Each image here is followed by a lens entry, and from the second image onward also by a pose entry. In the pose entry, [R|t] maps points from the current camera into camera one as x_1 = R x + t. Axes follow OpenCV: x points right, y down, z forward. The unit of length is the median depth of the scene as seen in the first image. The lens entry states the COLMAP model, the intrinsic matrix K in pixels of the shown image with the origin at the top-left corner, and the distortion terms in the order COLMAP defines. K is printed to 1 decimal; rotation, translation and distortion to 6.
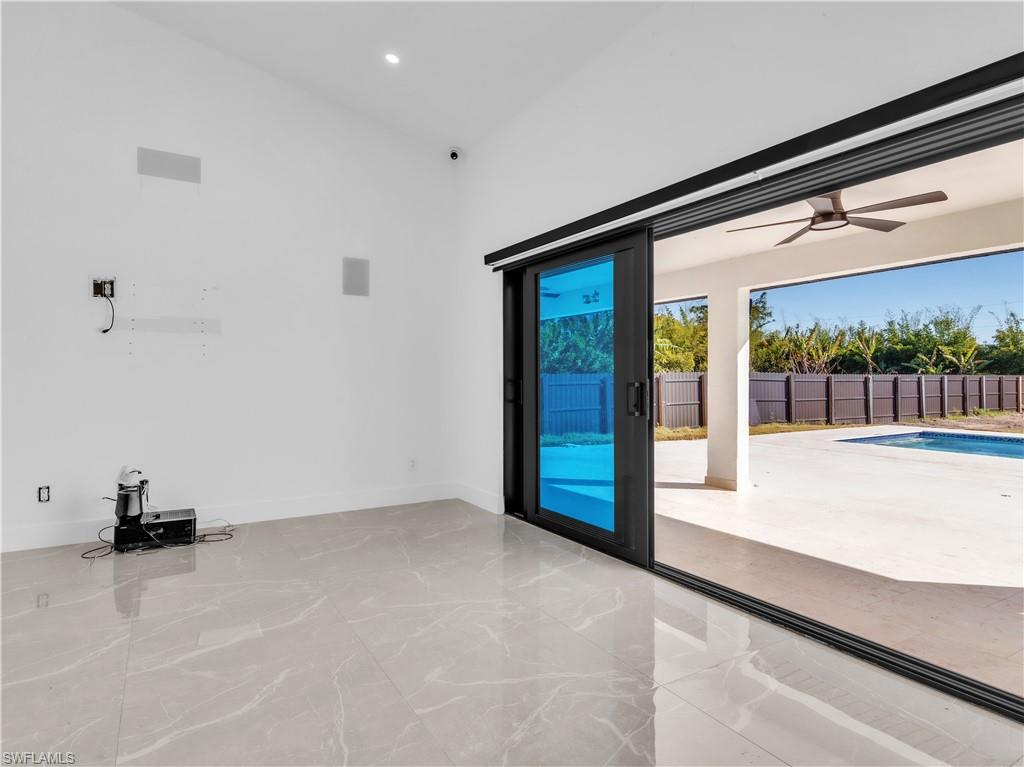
lens RADIAL K [[580.9, 0, 517.4], [0, 580.9, 357.2], [0, 0, 1]] dist [0.004292, 0.001116]
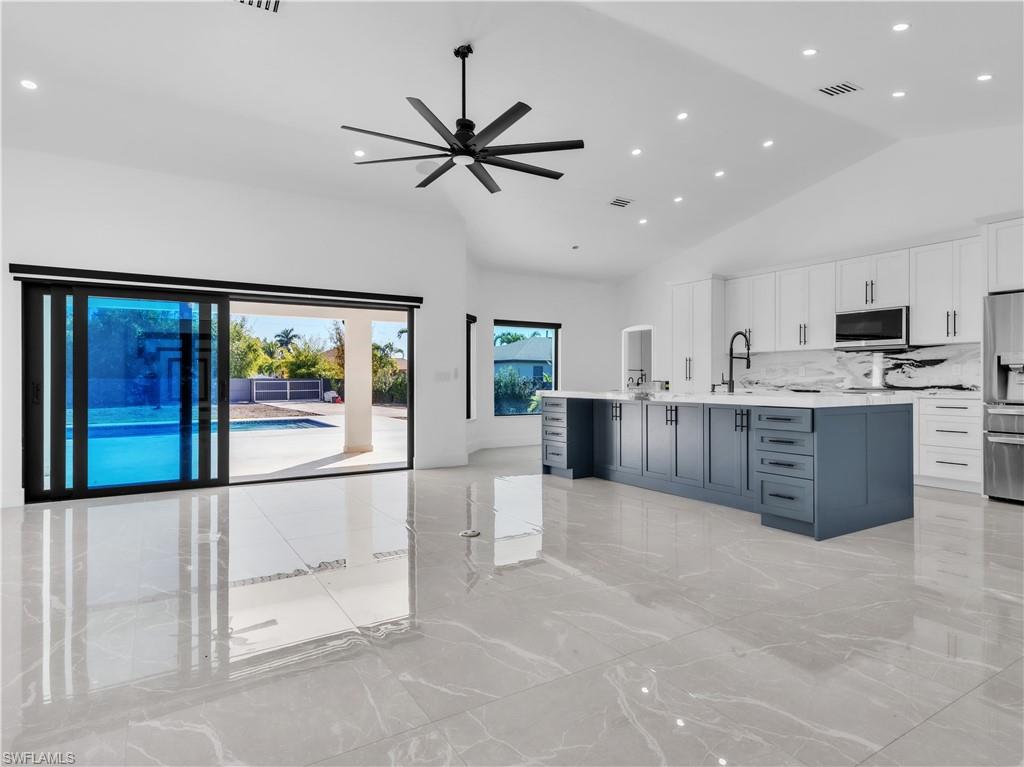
lens RADIAL K [[560.2, 0, 512.1], [0, 560.2, 379.6], [0, 0, 1]] dist [0.014617, 0.000420]
pose [[0.000342, -0.002612, 0.999997, -0.800299], [-0.031114, 0.999512, 0.002622, 0.002040], [-0.999516, -0.031115, 0.000260, 0.063061]]
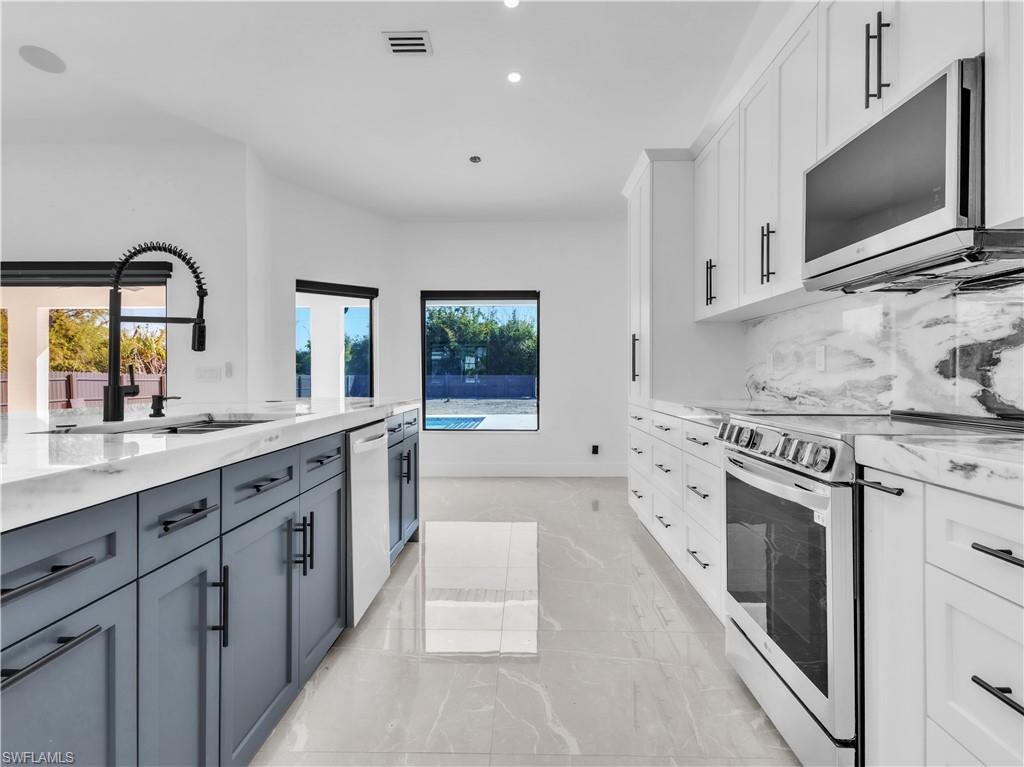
lens RADIAL K [[570.1, 0, 512.6], [0, 570.1, 374.6], [0, 0, 1]] dist [0.011858, 0.000548]
pose [[0.535991, -0.000896, 0.844223, -0.127228], [-0.025329, 0.999532, 0.017143, -0.019706], [-0.843844, -0.030572, 0.535717, -0.569943]]
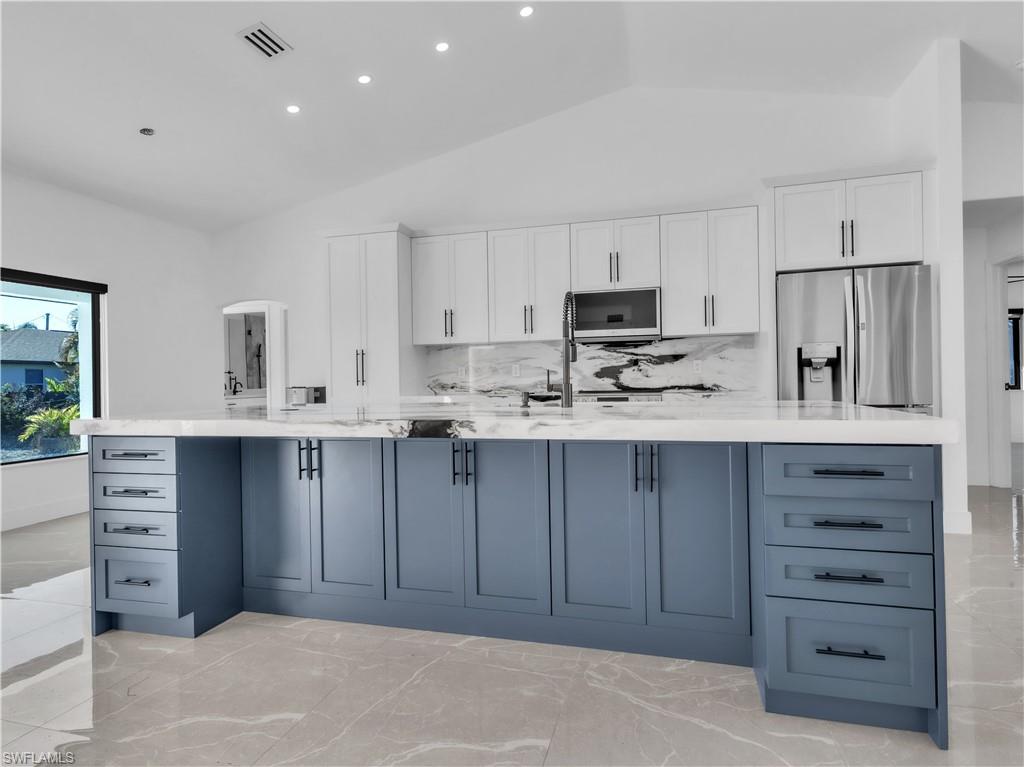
lens RADIAL K [[560.2, 0, 512.1], [0, 560.2, 379.6], [0, 0, 1]] dist [0.014617, 0.000420]
pose [[-0.681374, 0.009468, 0.731874, -0.270659], [-0.007036, 0.999785, -0.019485, 0.000868], [-0.731901, -0.018426, -0.681161, 0.061568]]
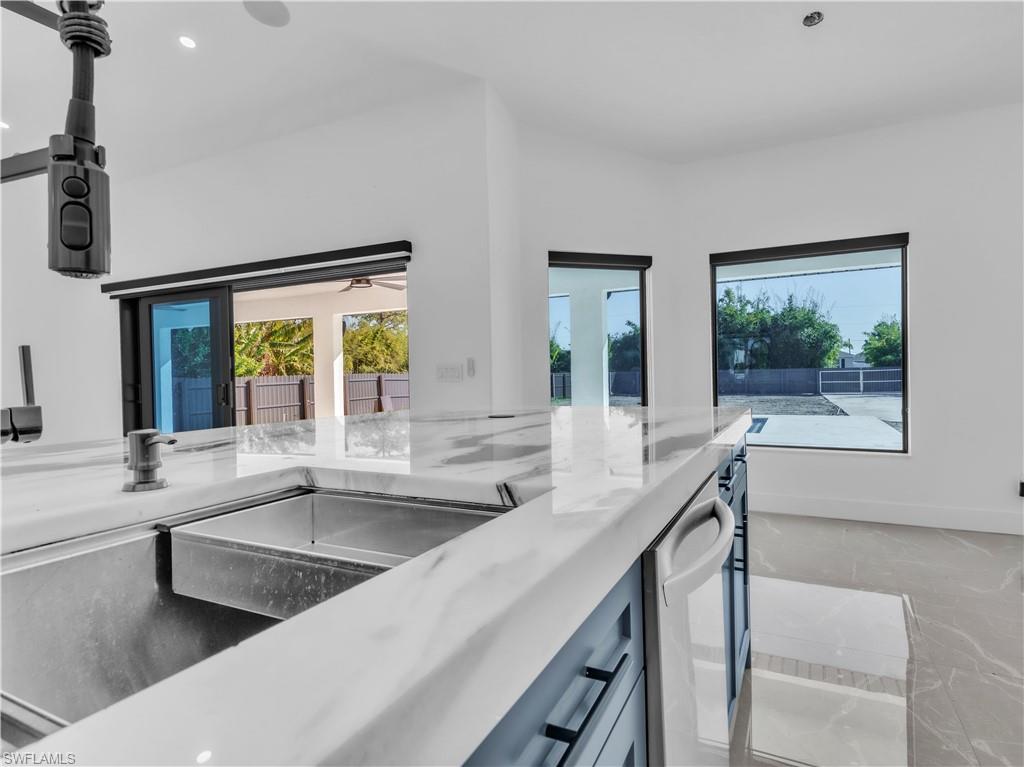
lens RADIAL K [[560.2, 0, 512.1], [0, 560.2, 379.6], [0, 0, 1]] dist [0.014617, 0.000420]
pose [[0.849955, -0.021846, 0.526401, 0.037805], [0.002558, 0.999299, 0.037342, -0.012330], [-0.526848, -0.030393, 0.849416, -0.372009]]
